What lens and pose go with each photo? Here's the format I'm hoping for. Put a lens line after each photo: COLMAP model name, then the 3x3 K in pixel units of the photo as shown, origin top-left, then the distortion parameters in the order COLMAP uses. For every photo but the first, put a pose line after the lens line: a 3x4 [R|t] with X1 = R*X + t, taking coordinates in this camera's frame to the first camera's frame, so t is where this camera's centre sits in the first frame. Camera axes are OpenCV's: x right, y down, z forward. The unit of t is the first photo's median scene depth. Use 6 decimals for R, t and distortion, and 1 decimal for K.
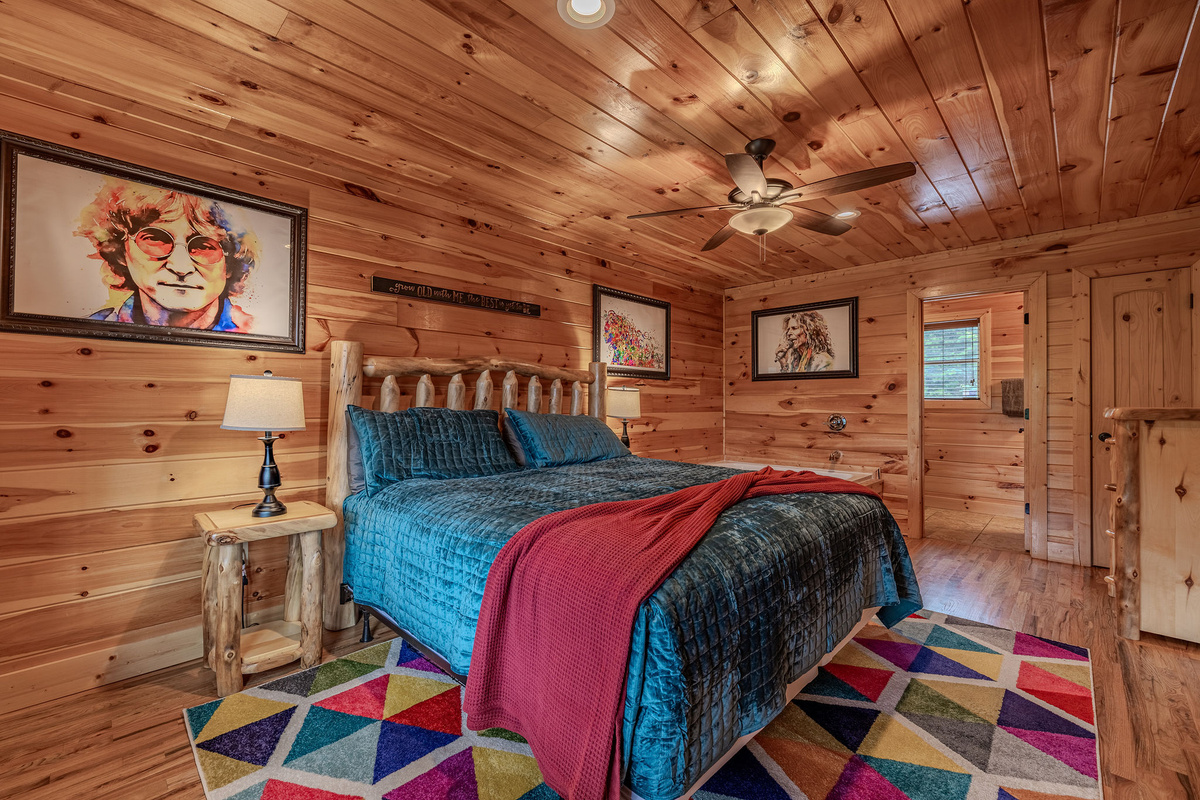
lens RADIAL K [[500.2, 0, 598.5], [0, 500.2, 398.2], [0, 0, 1]] dist [-0.000604, 0.000016]
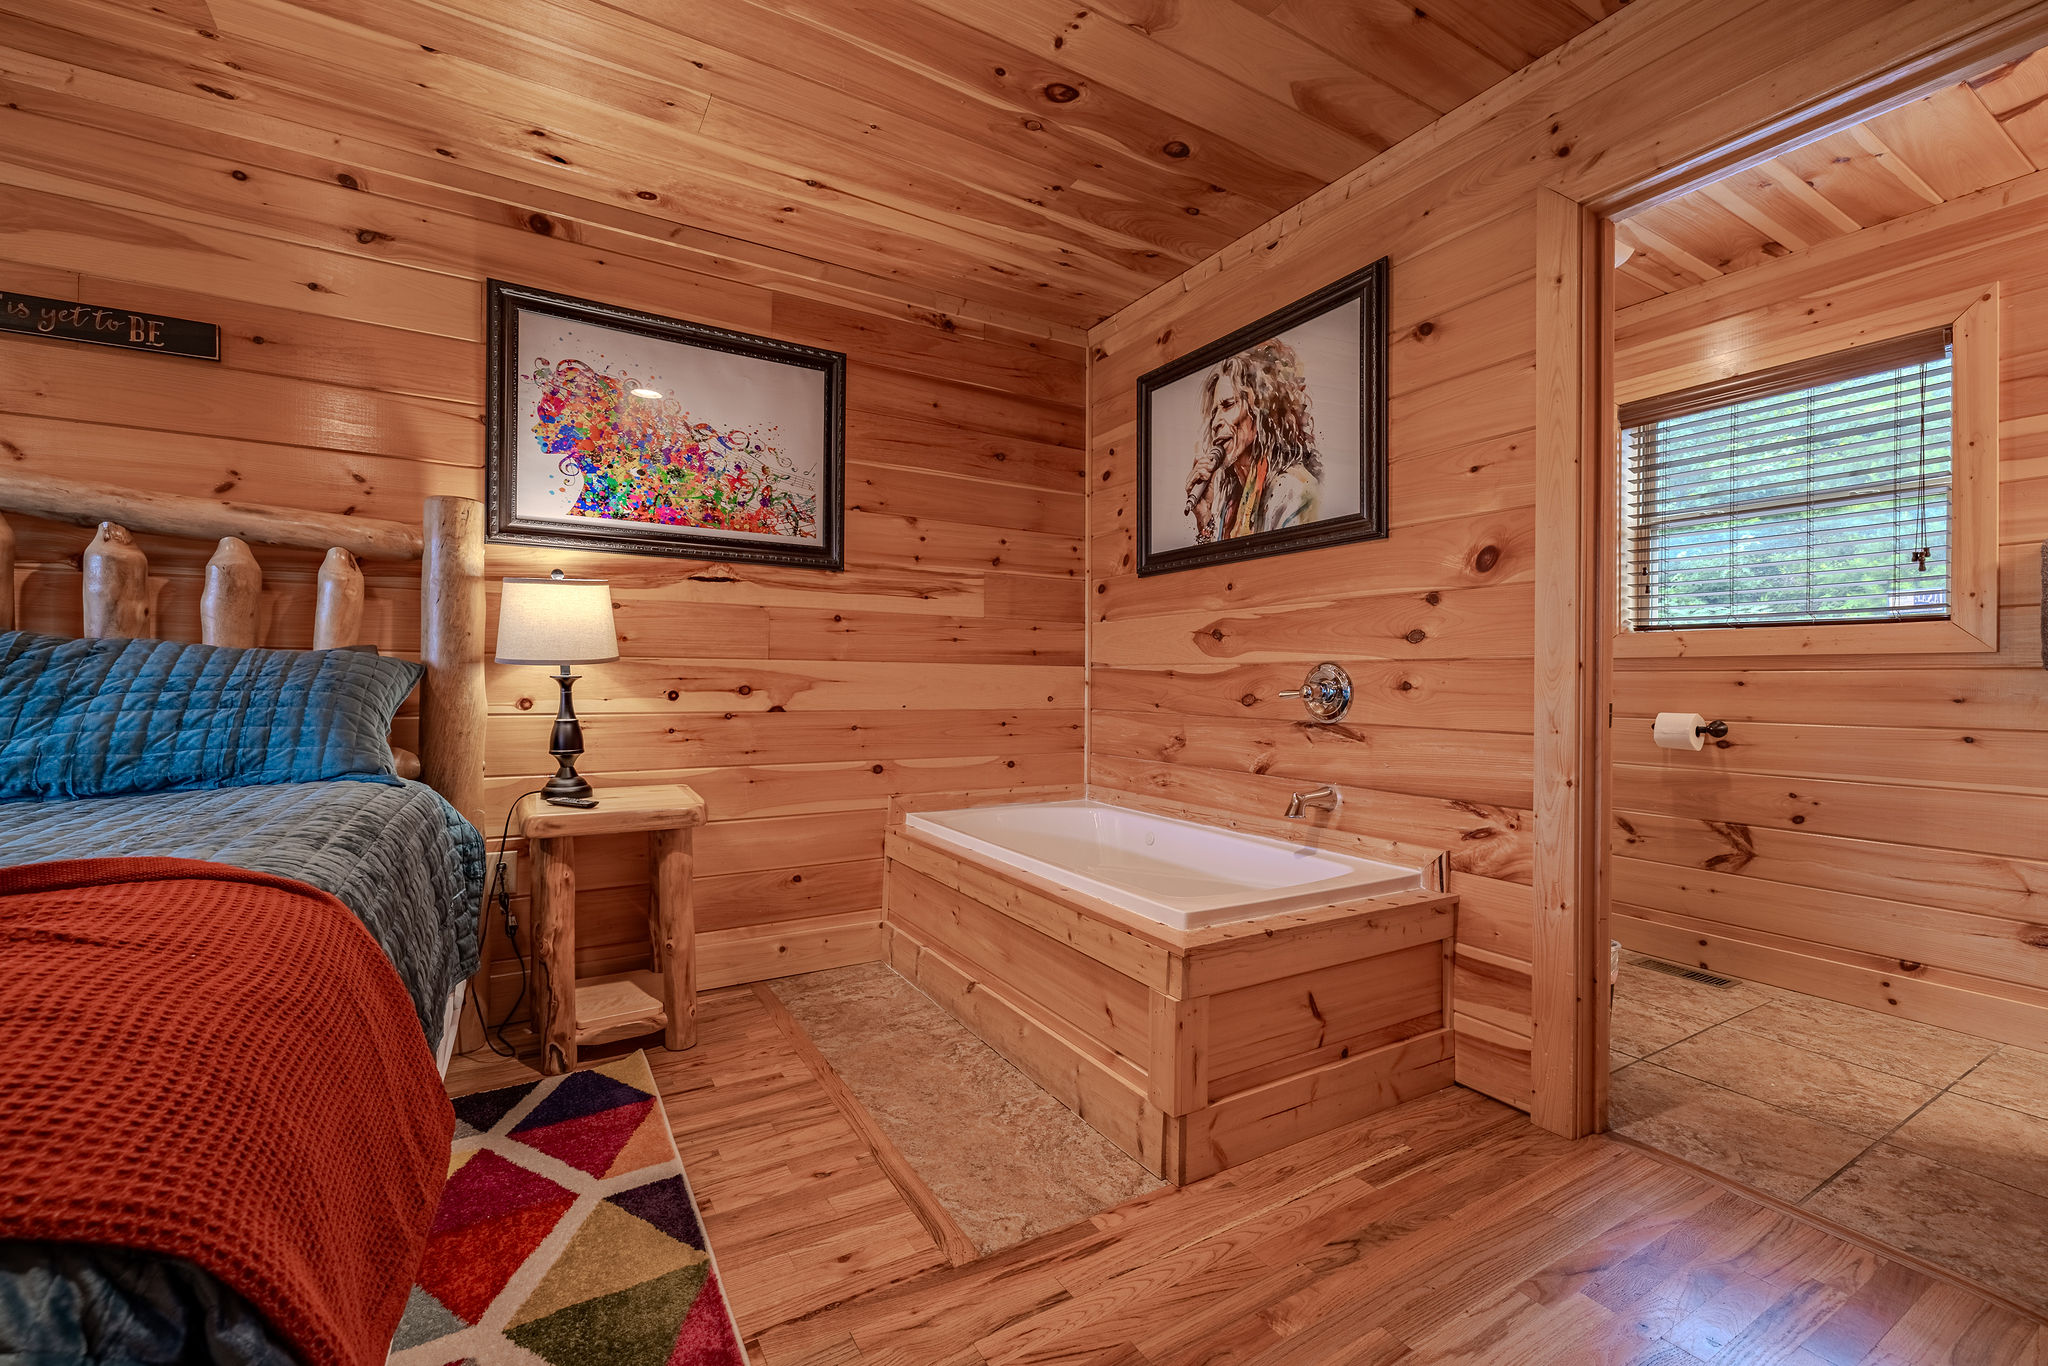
lens RADIAL K [[853.7, 0, 1019.2], [0, 853.7, 680.9], [0, 0, 1]] dist [-0.000604, 0.000016]
pose [[0.964662, 0.004524, -0.263450, 0.435002], [-0.002227, 0.999957, 0.009017, 0.037825], [0.263480, -0.008112, 0.964631, 0.453838]]
